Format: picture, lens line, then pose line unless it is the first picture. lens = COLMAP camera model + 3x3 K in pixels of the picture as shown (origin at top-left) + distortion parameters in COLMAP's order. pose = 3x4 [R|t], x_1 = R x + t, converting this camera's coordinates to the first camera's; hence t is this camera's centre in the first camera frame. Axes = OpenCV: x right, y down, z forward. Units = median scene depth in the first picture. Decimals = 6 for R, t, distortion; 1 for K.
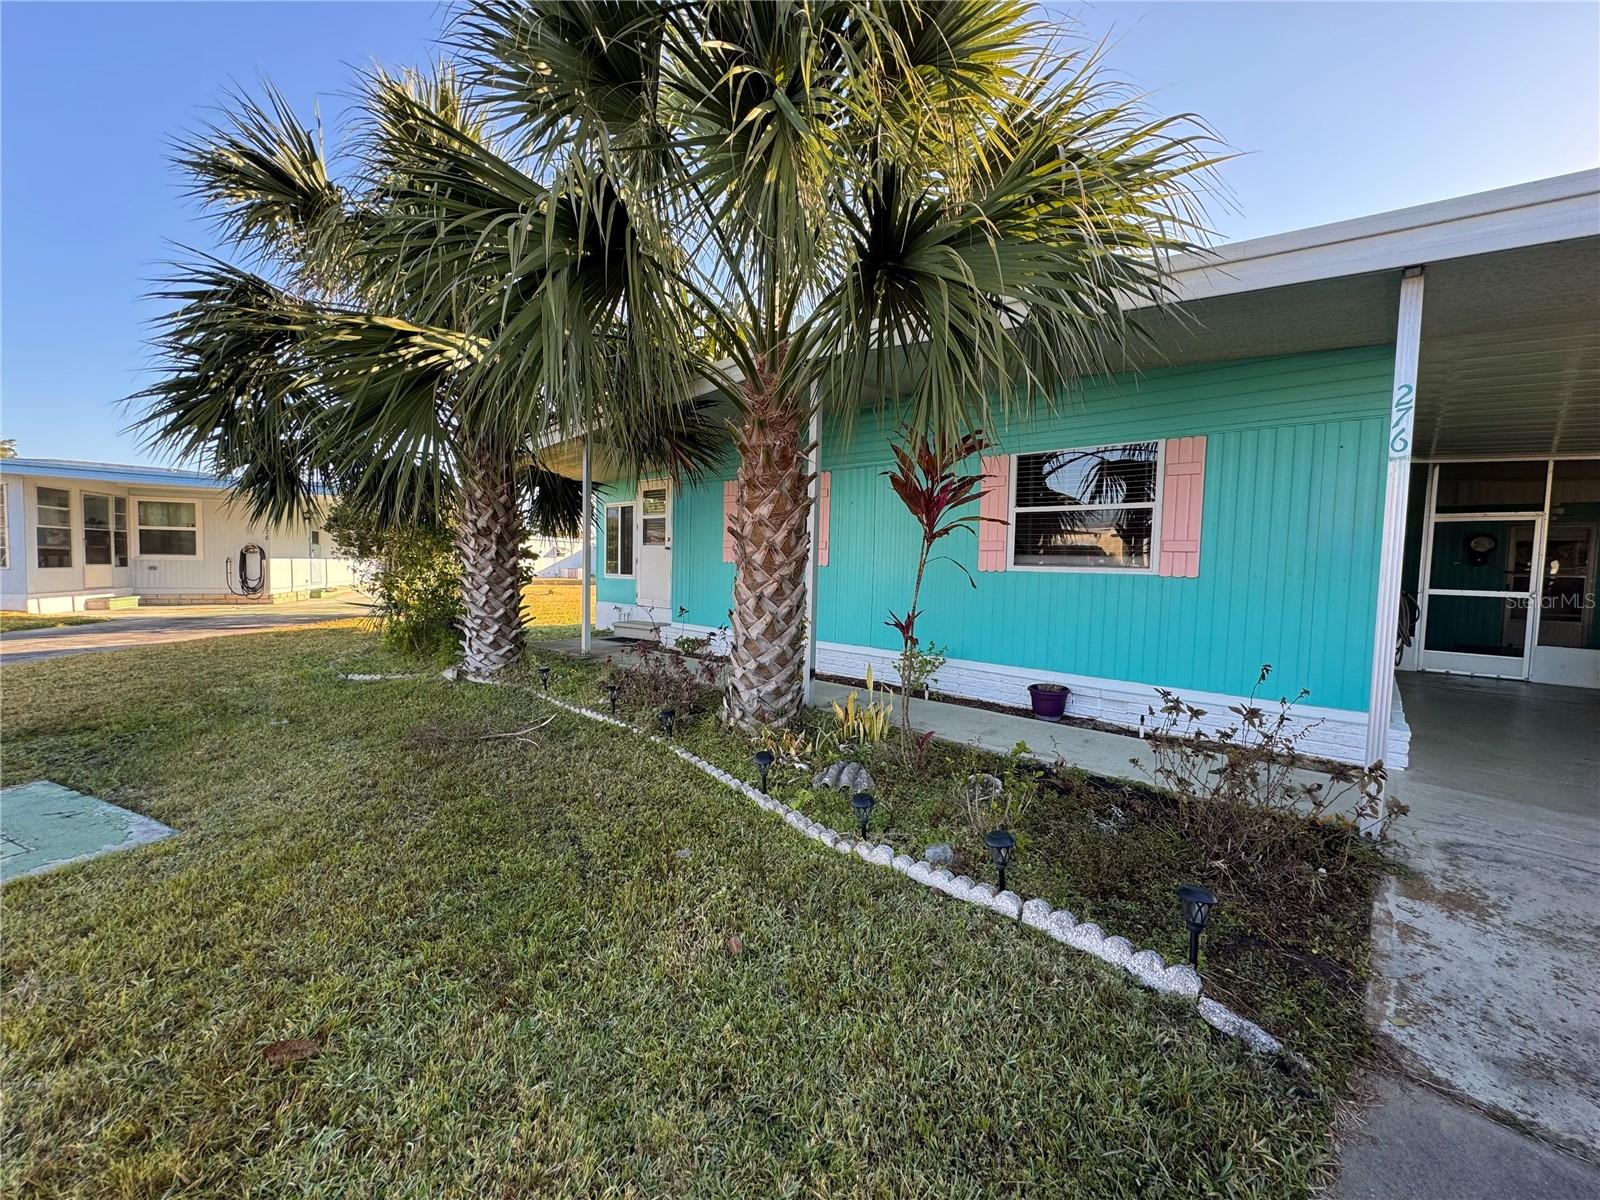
lens RADIAL K [[633.7, 0, 798.8], [0, 633.7, 598.8], [0, 0, 1]] dist [-0.002588, -0.000033]
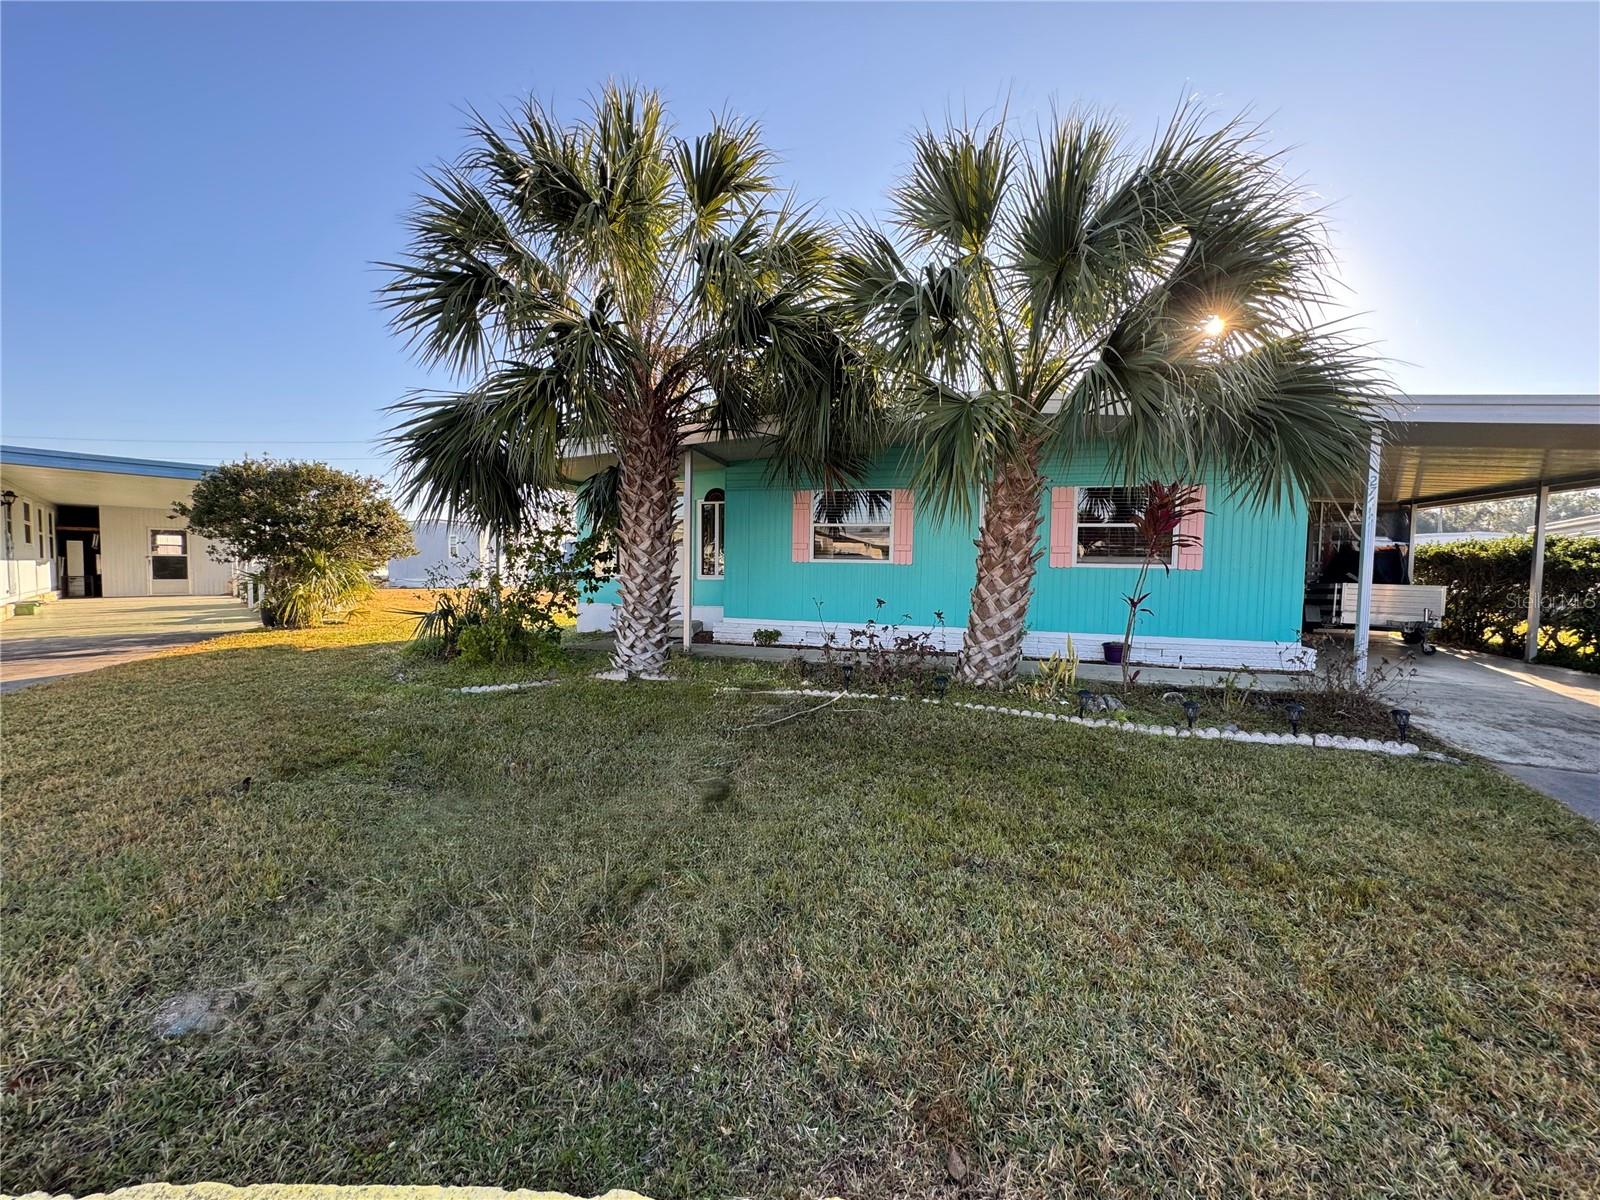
lens RADIAL K [[640.3, 0, 800.0], [0, 640.3, 600.0], [0, 0, 1]] dist [0.002847, 0.000094]
pose [[0.902397, -0.032258, 0.429696, -0.926338], [0.029074, 0.999480, 0.013975, -0.008013], [-0.429923, -0.000118, 0.902865, -0.051166]]
